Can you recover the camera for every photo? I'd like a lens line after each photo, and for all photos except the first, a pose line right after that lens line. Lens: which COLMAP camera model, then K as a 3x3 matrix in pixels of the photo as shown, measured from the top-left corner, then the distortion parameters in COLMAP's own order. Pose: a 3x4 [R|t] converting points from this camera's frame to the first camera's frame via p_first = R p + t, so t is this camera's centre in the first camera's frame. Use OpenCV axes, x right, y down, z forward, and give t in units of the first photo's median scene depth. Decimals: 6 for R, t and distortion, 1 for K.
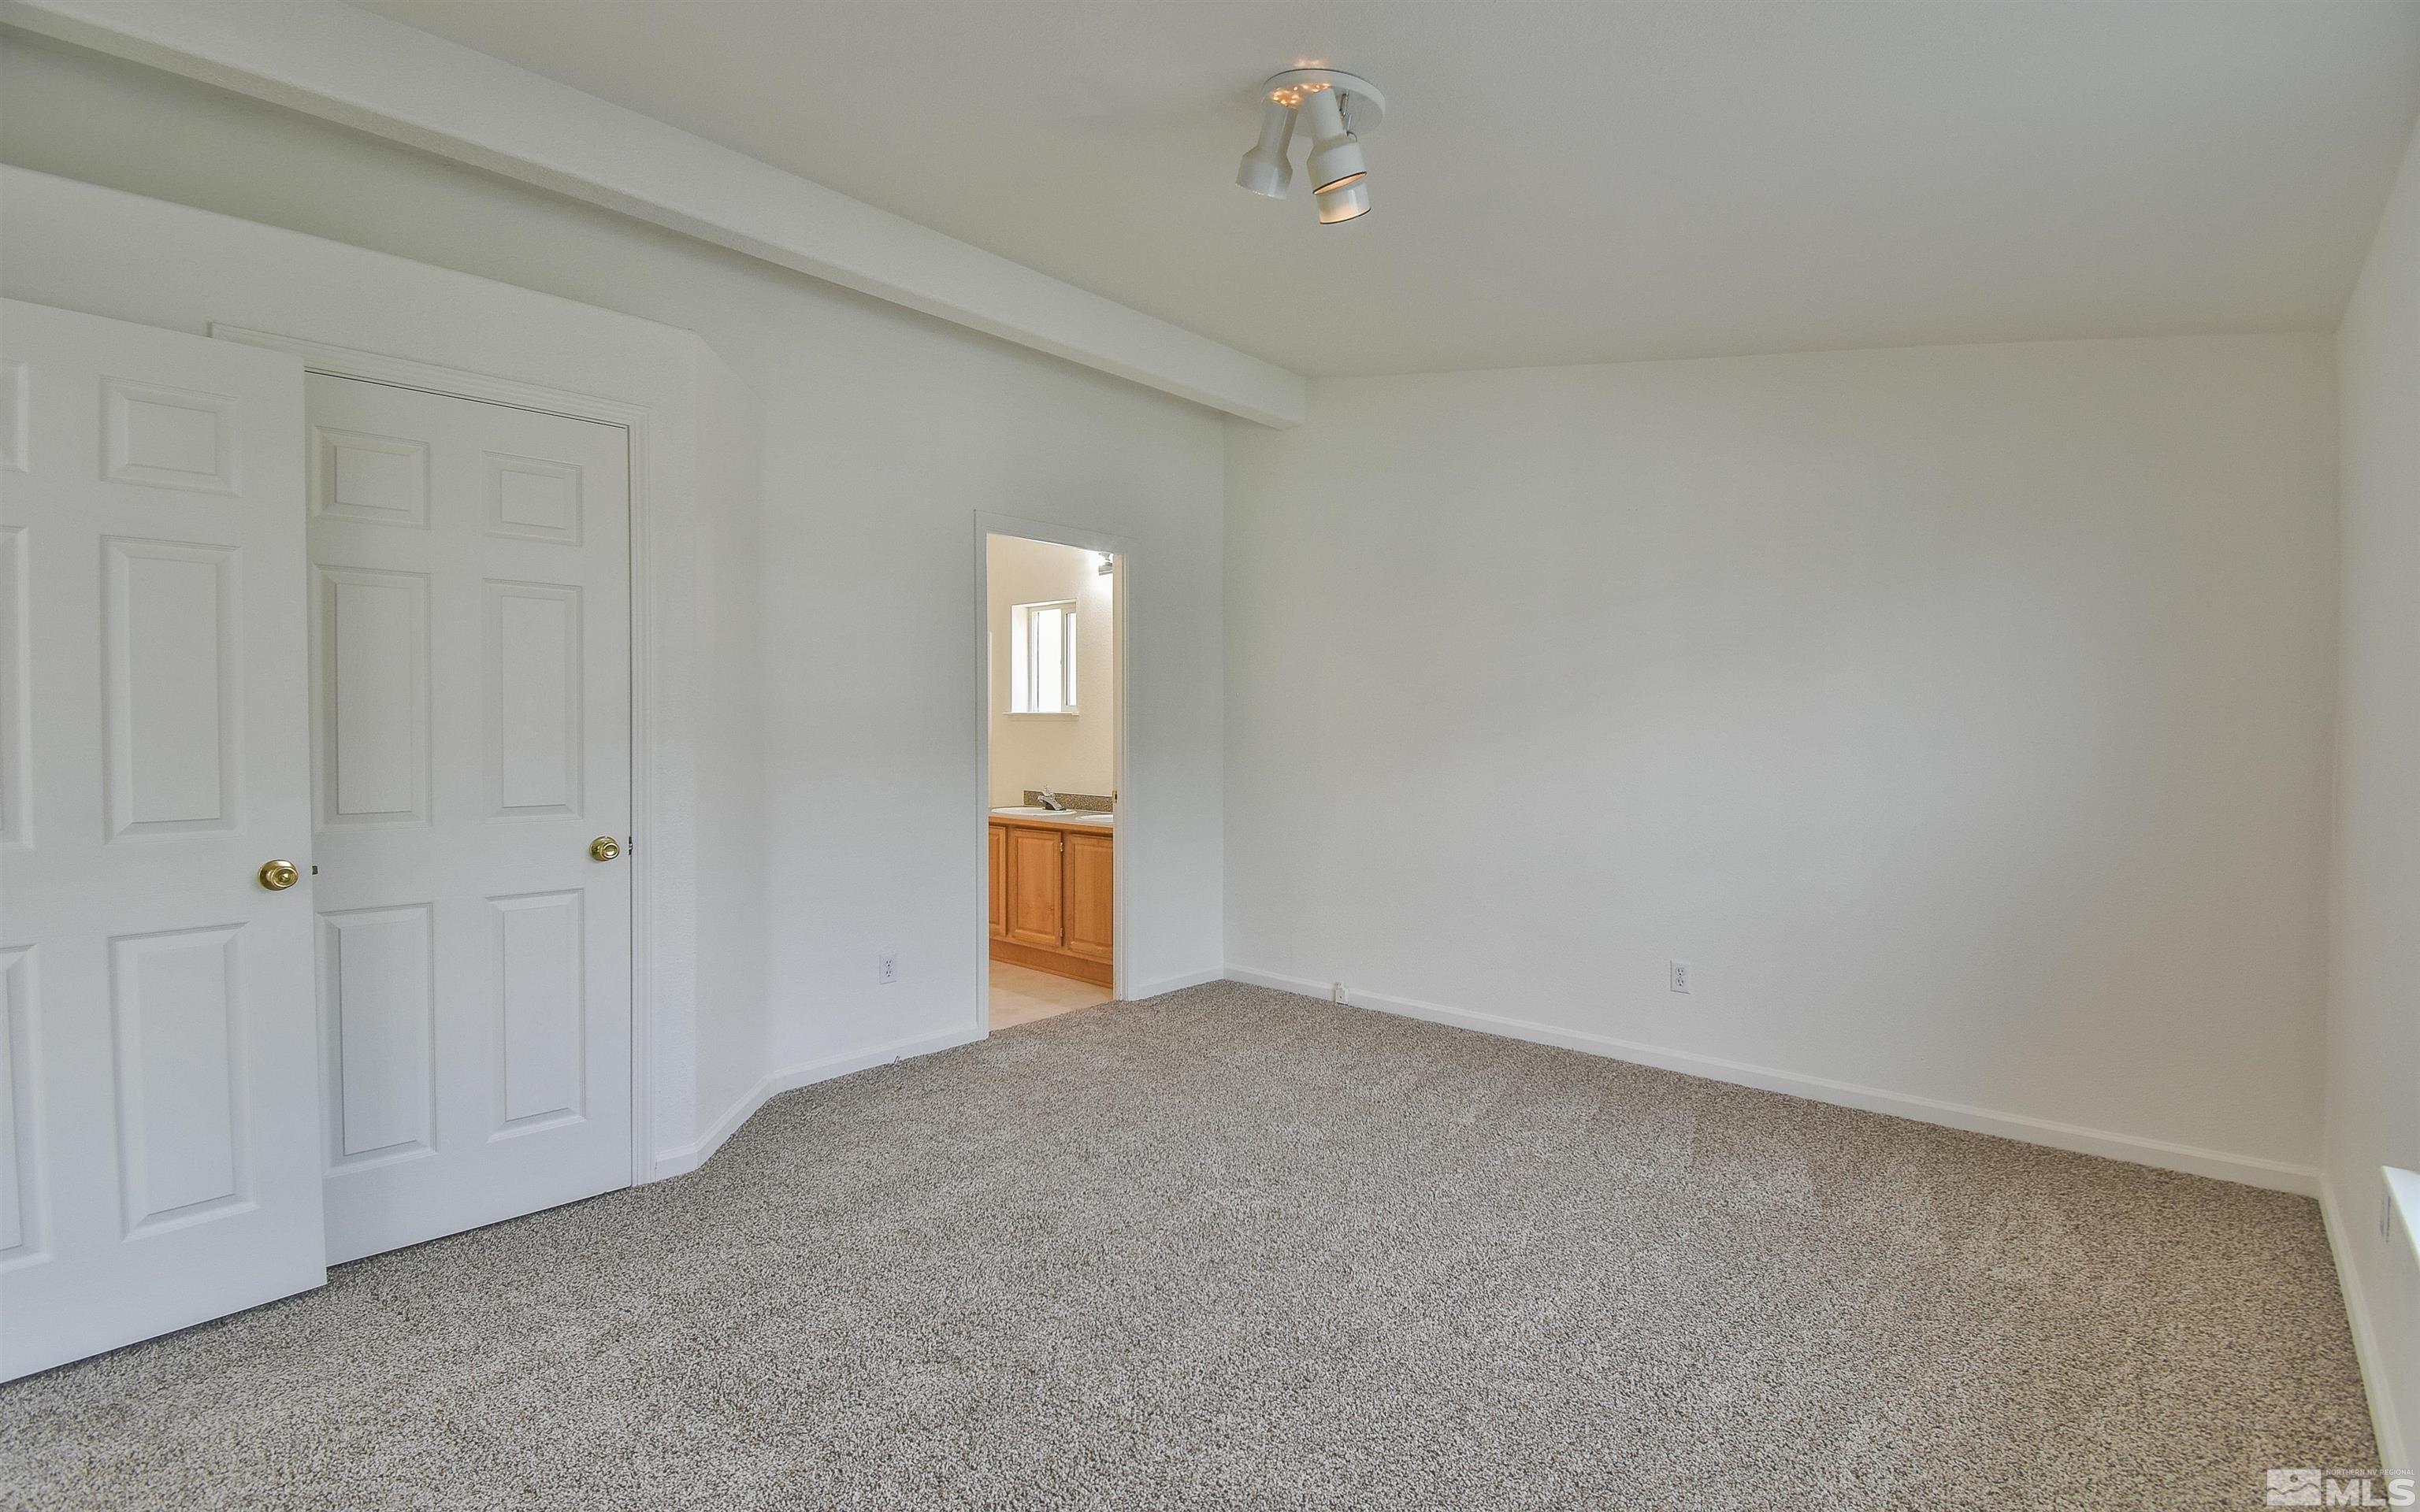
lens RADIAL K [[1069.5, 0, 1217.4], [0, 1069.5, 749.2], [0, 0, 1]] dist [0.000615, -0.014608]
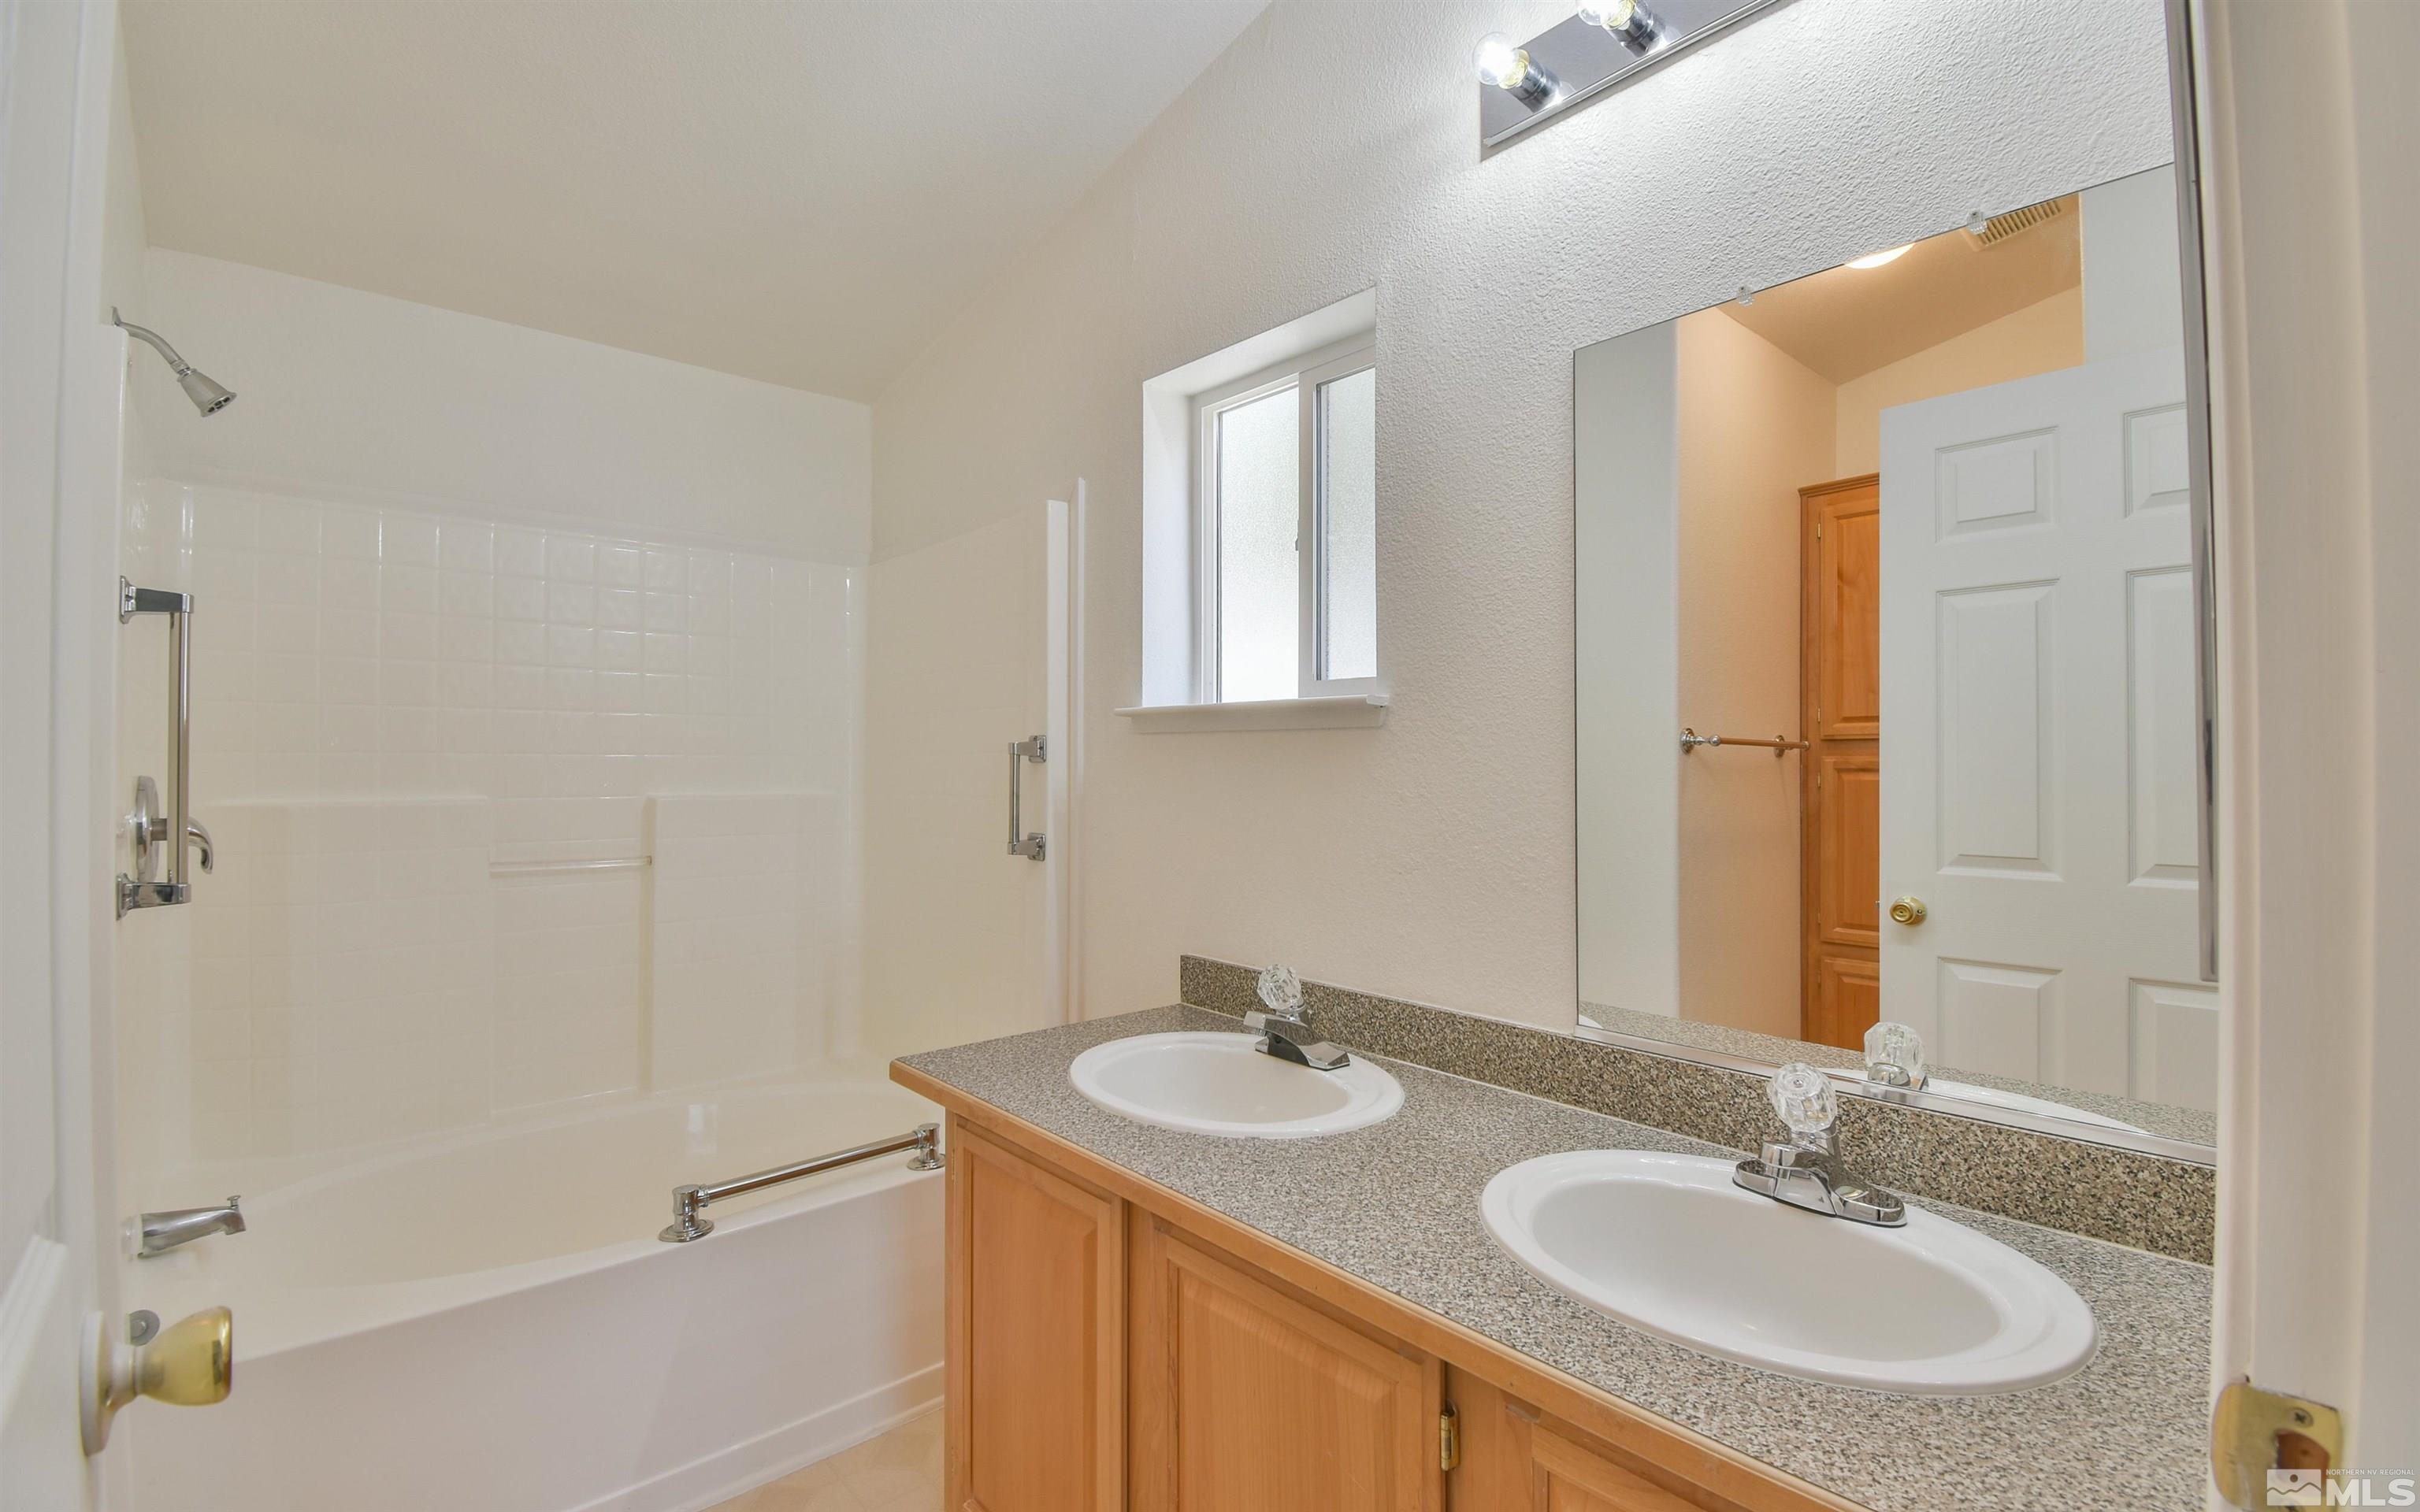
lens RADIAL K [[1069.5, 0, 1217.4], [0, 1069.5, 749.2], [0, 0, 1]] dist [0.000615, -0.014608]
pose [[0.994322, 0.004670, -0.106314, -0.136688], [-0.006701, 0.999802, -0.018752, -0.014301], [0.106205, 0.019358, 0.994156, 0.685815]]
